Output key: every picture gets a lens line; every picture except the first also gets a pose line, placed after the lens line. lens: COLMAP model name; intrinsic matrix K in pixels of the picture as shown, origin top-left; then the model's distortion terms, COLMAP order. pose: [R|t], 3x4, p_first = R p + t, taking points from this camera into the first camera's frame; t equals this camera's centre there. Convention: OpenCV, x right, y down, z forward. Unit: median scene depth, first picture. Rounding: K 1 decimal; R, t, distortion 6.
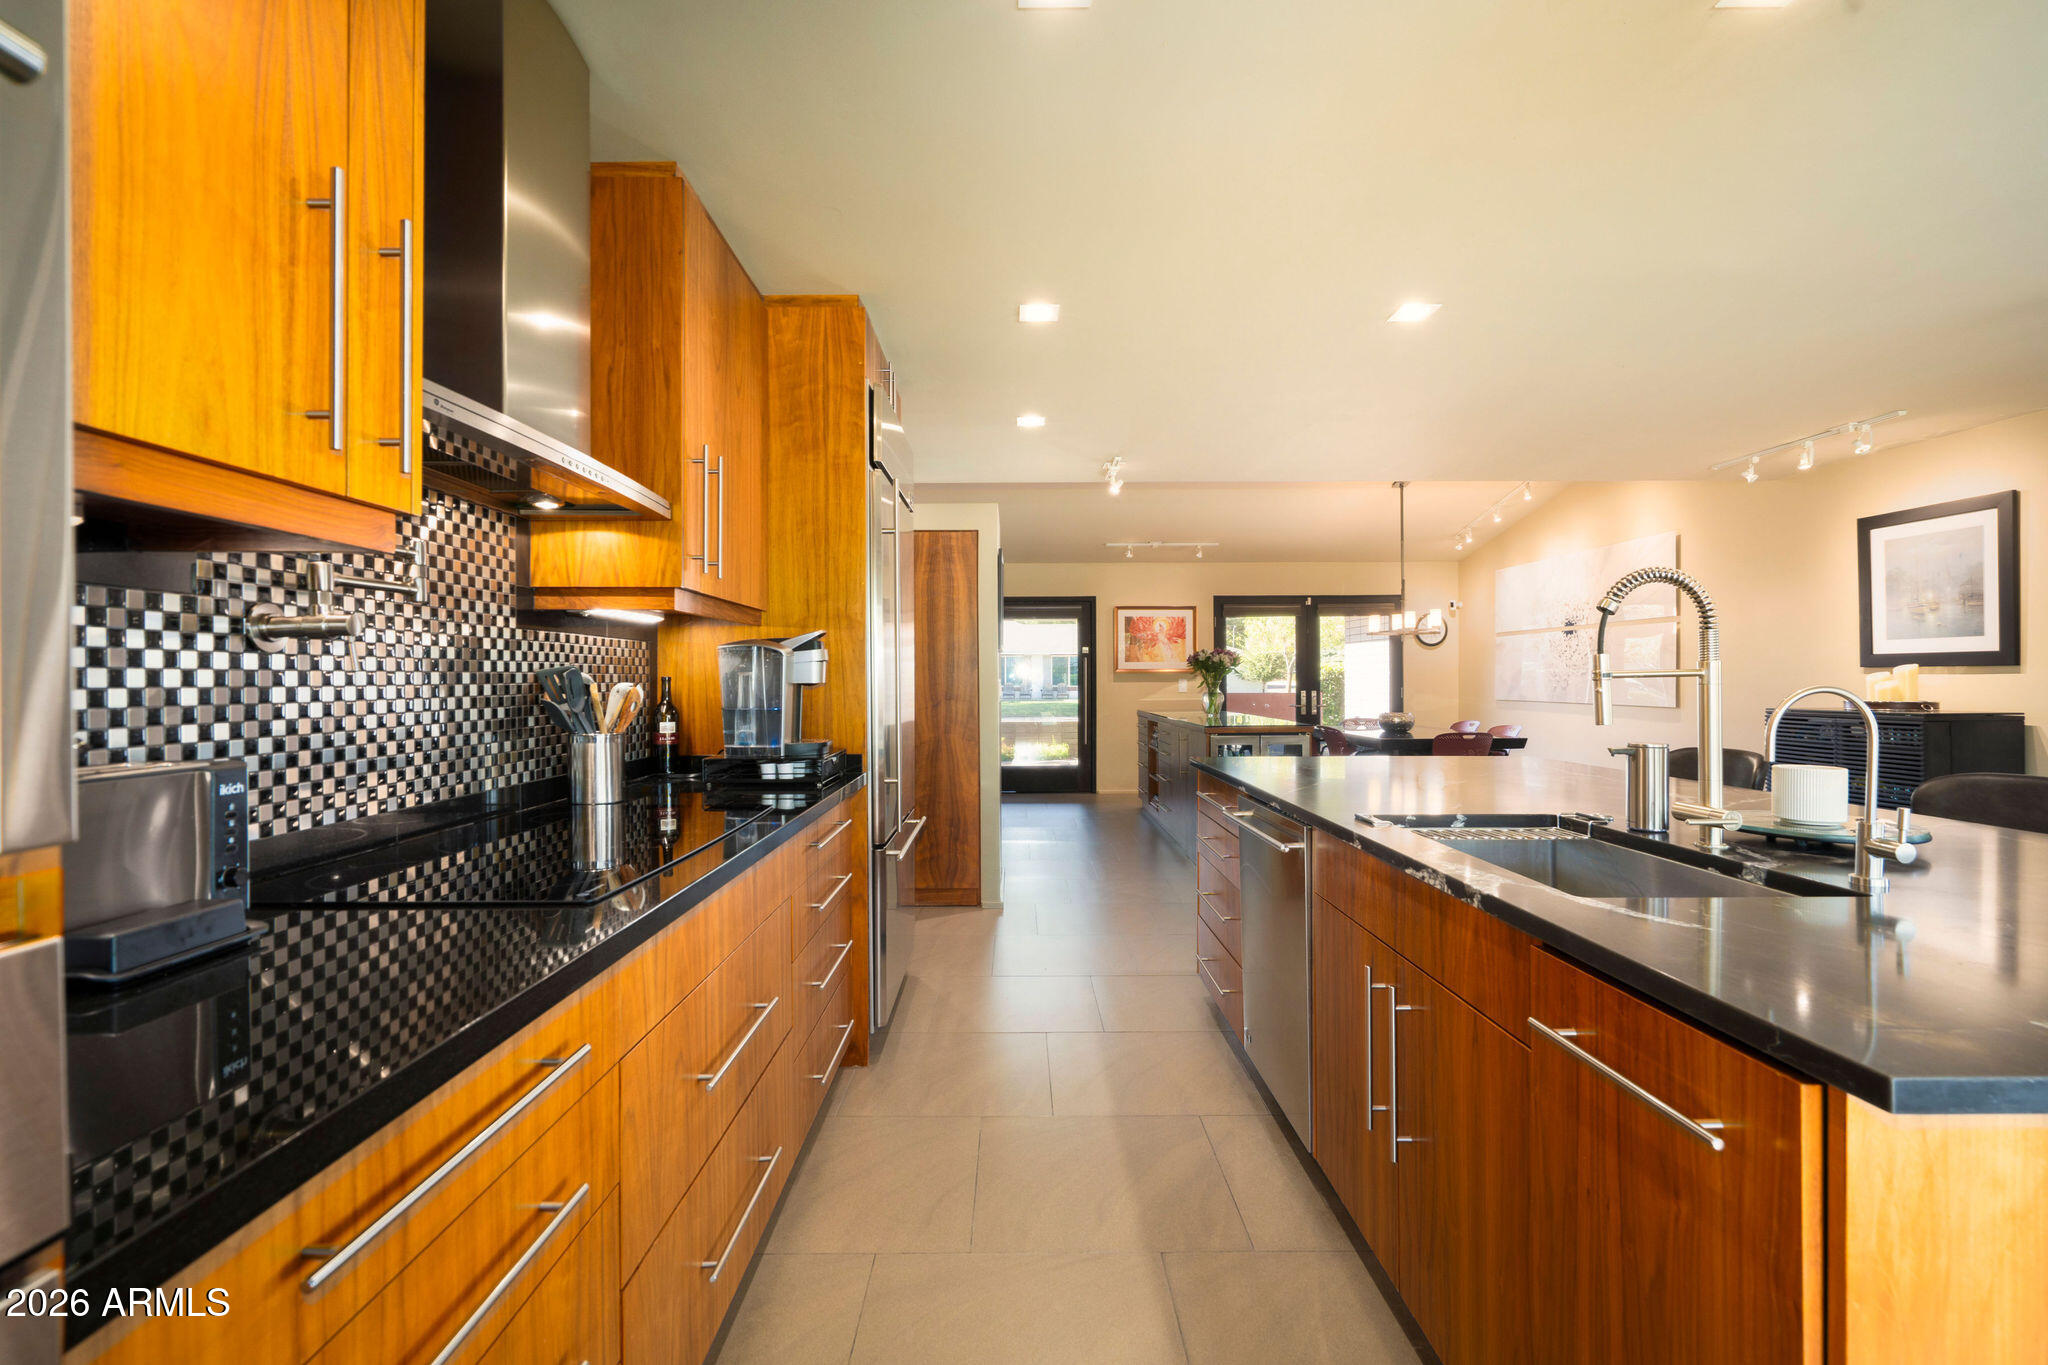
lens RADIAL K [[927.5, 0, 1040.7], [0, 927.5, 674.7], [0, 0, 1]] dist [-0.002873, 0.000946]
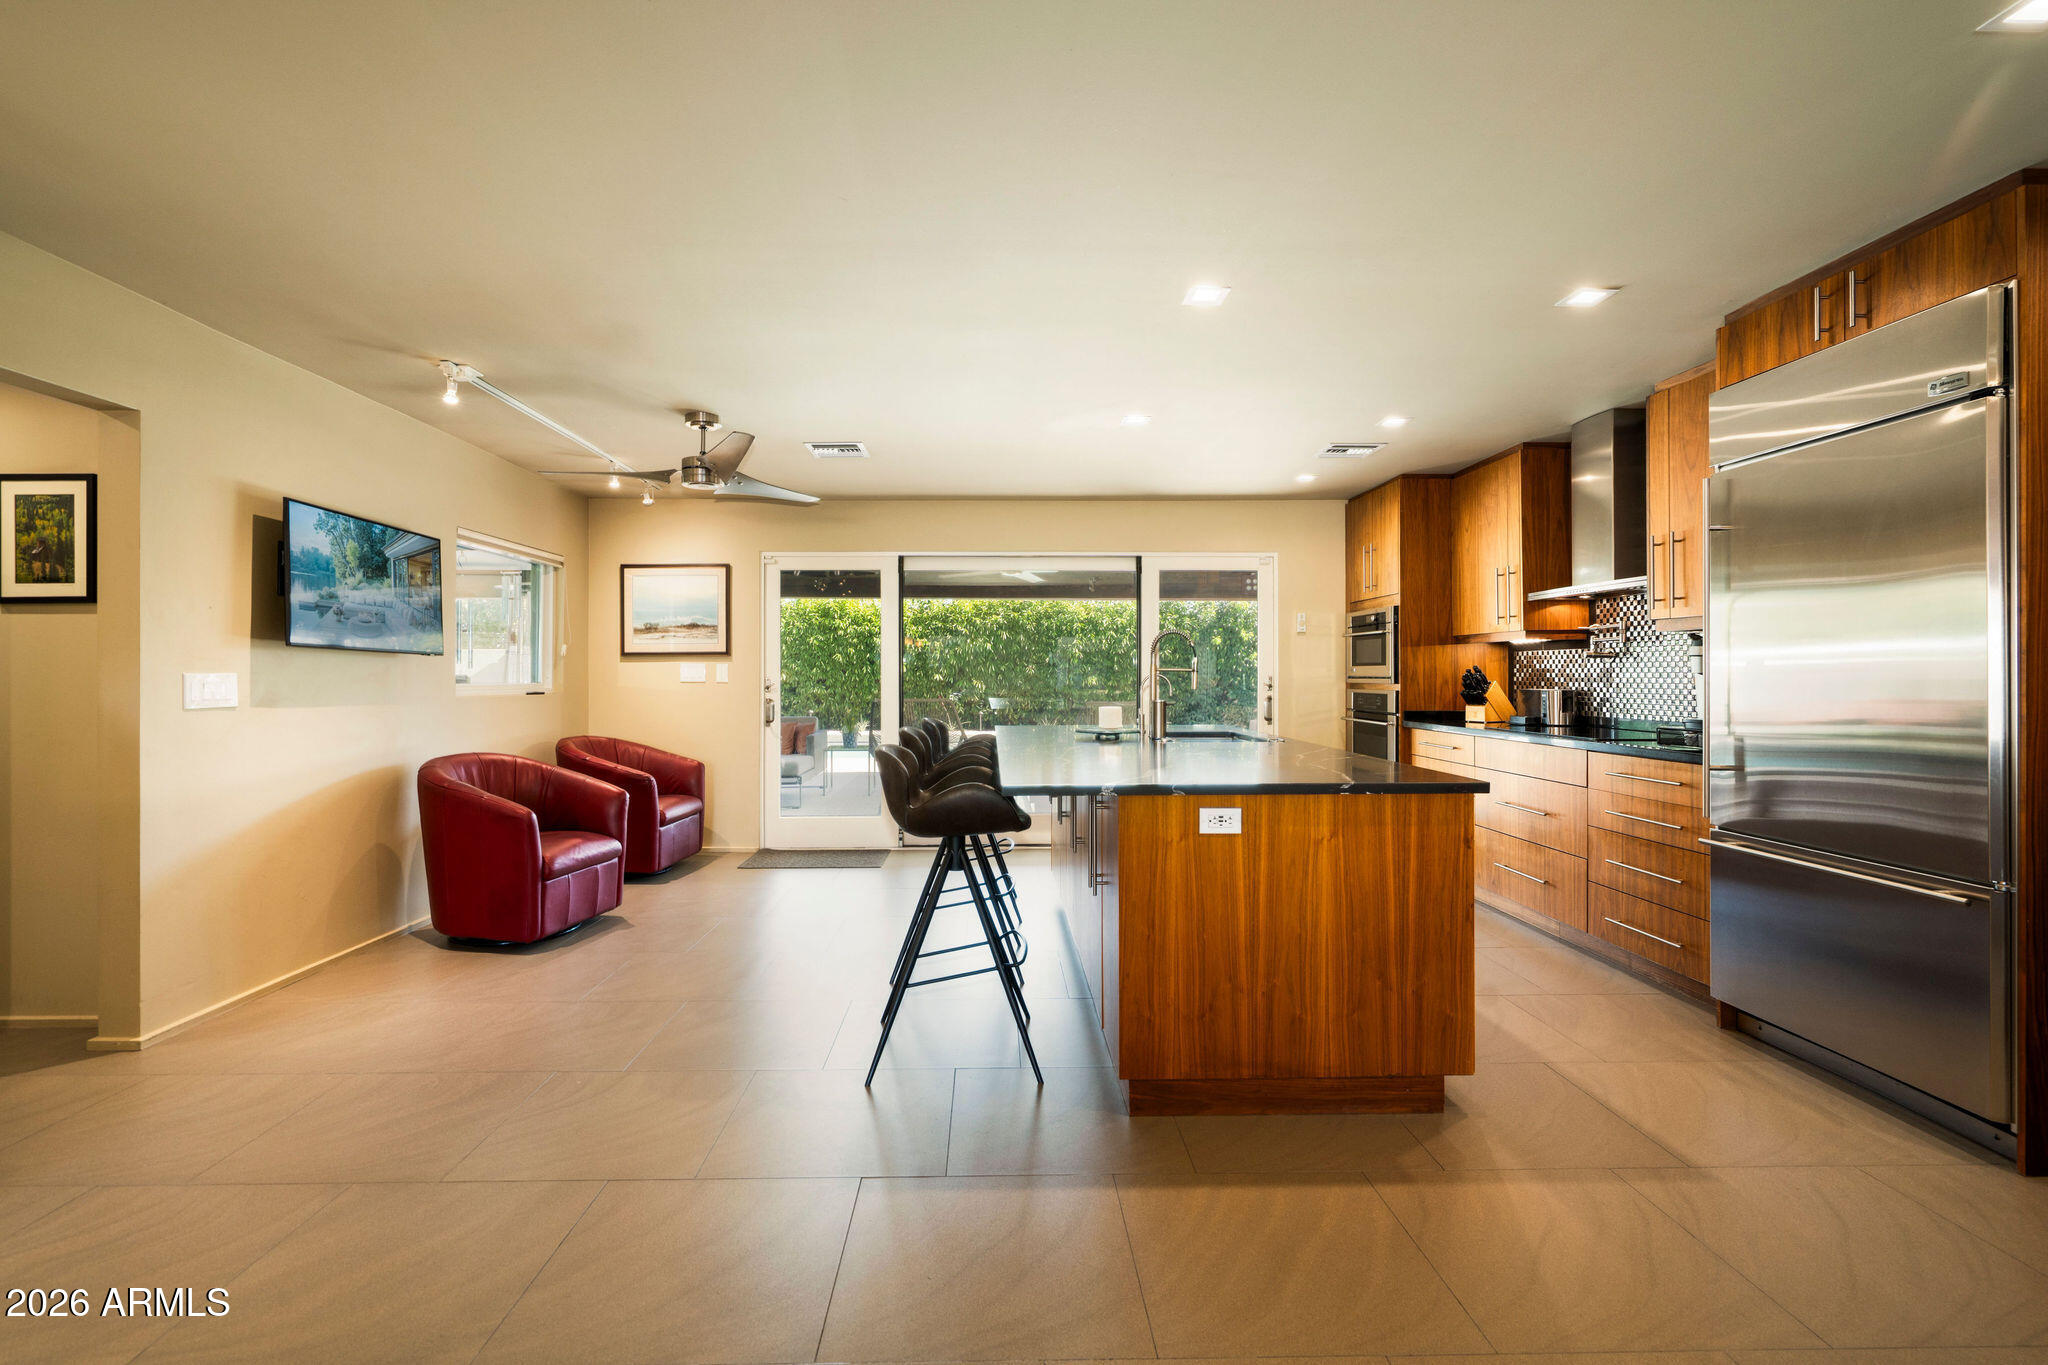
lens RADIAL K [[927.5, 0, 1008.2], [0, 927.5, 665.0], [0, 0, 1]] dist [-0.002873, 0.000946]
pose [[-0.999925, 0.009589, 0.007600, 0.435656], [0.009497, 0.999882, -0.012065, 0.001673], [-0.007715, -0.011992, -0.999898, 1.437223]]
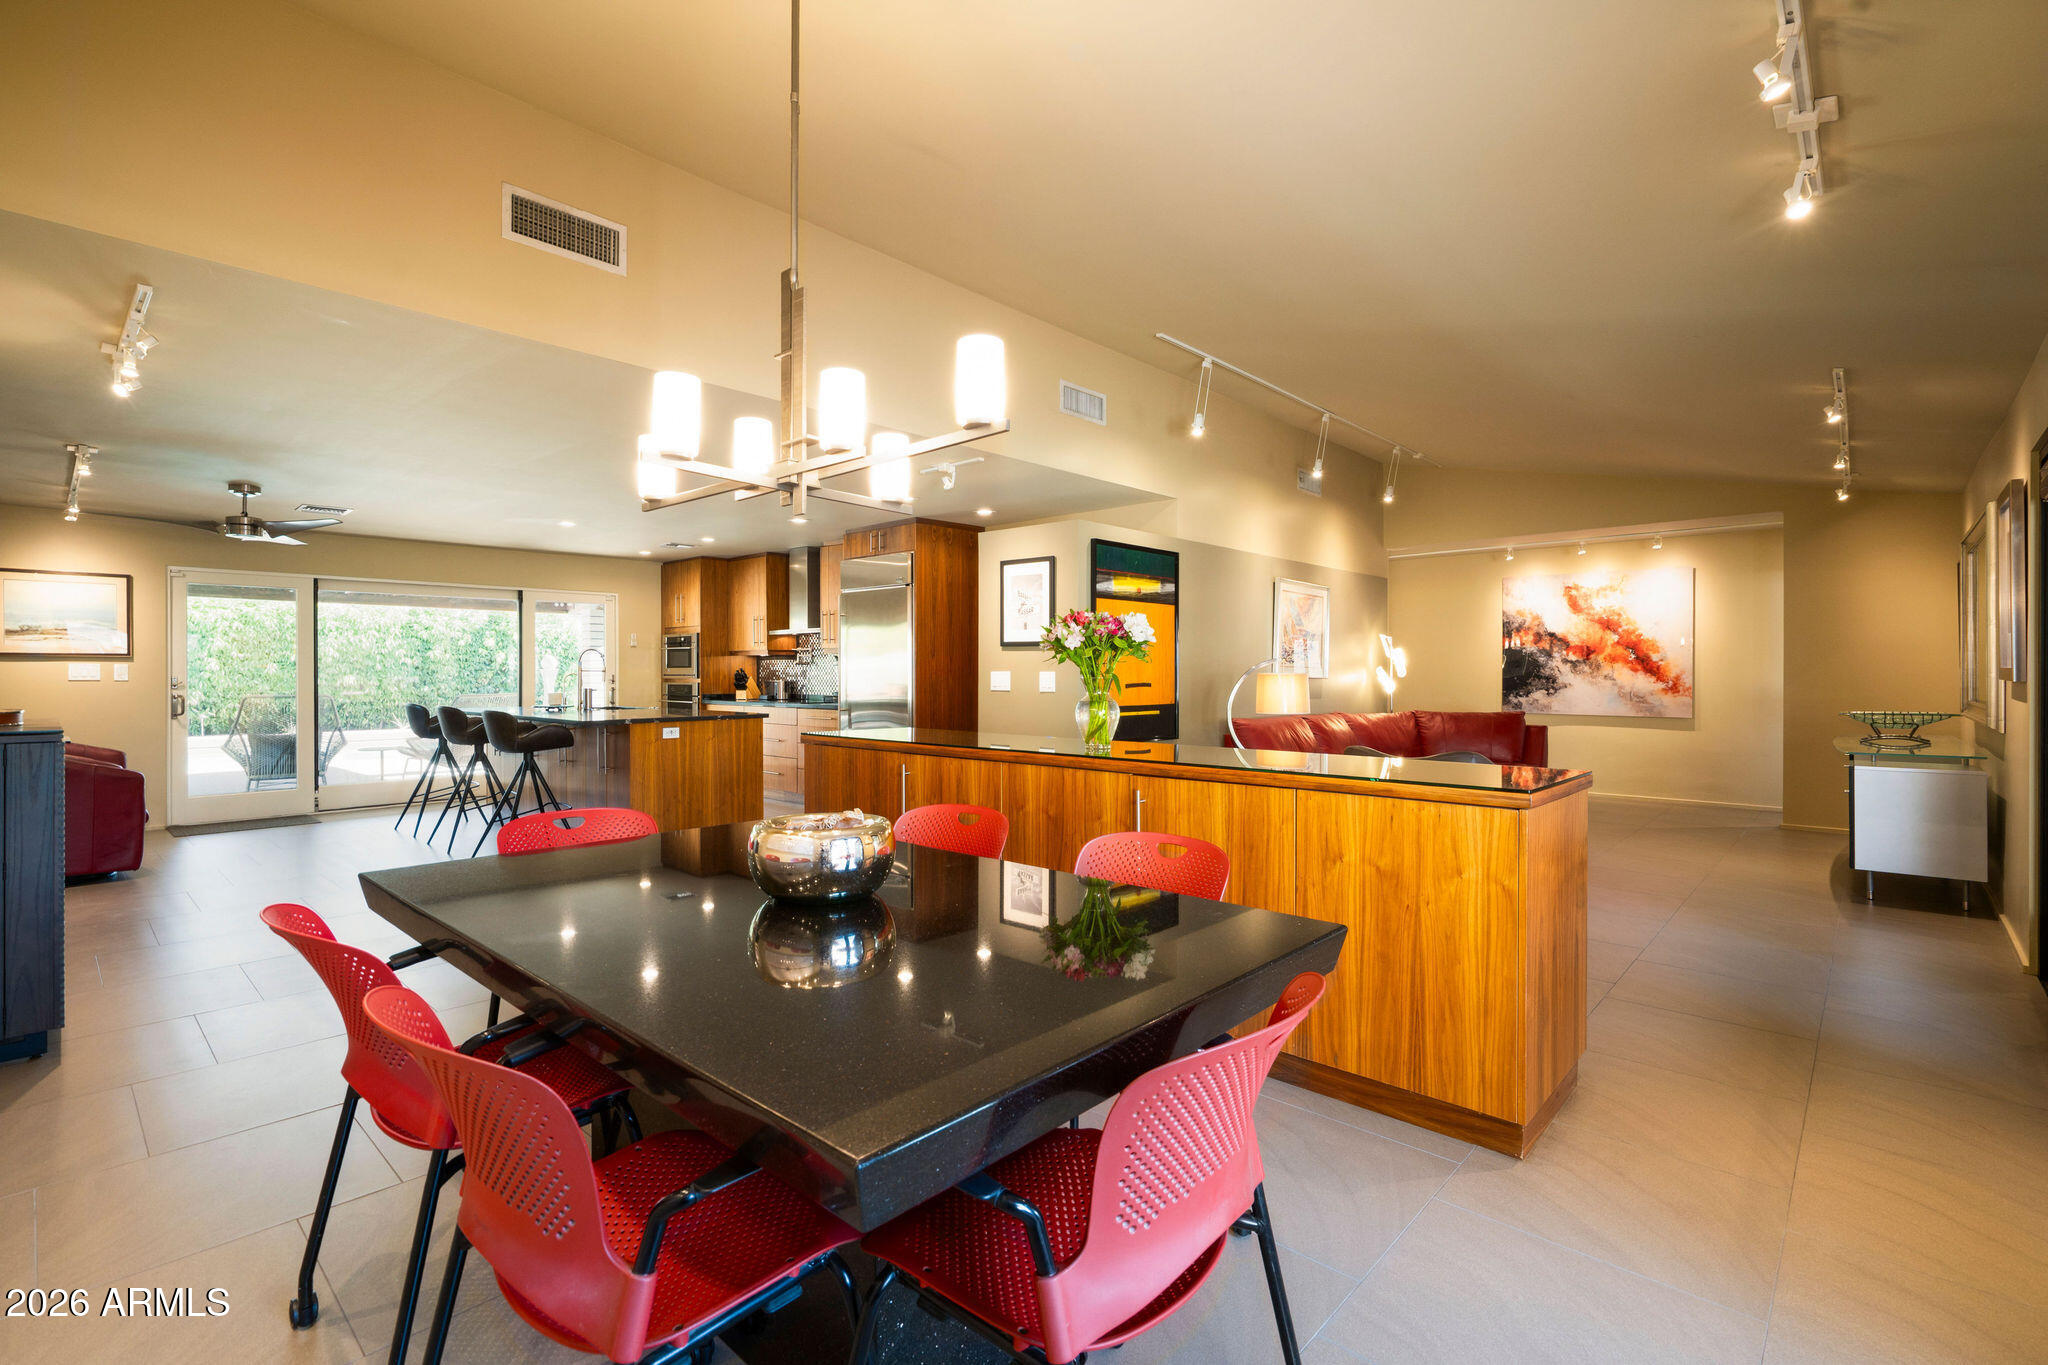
lens RADIAL K [[927.5, 0, 1008.1], [0, 927.5, 673.1], [0, 0, 1]] dist [-0.002873, 0.000946]
pose [[-0.703588, 0.010530, -0.710530, 0.970441], [0.009435, 0.999940, 0.005476, -0.000829], [0.710545, -0.002851, -0.703646, 2.246258]]
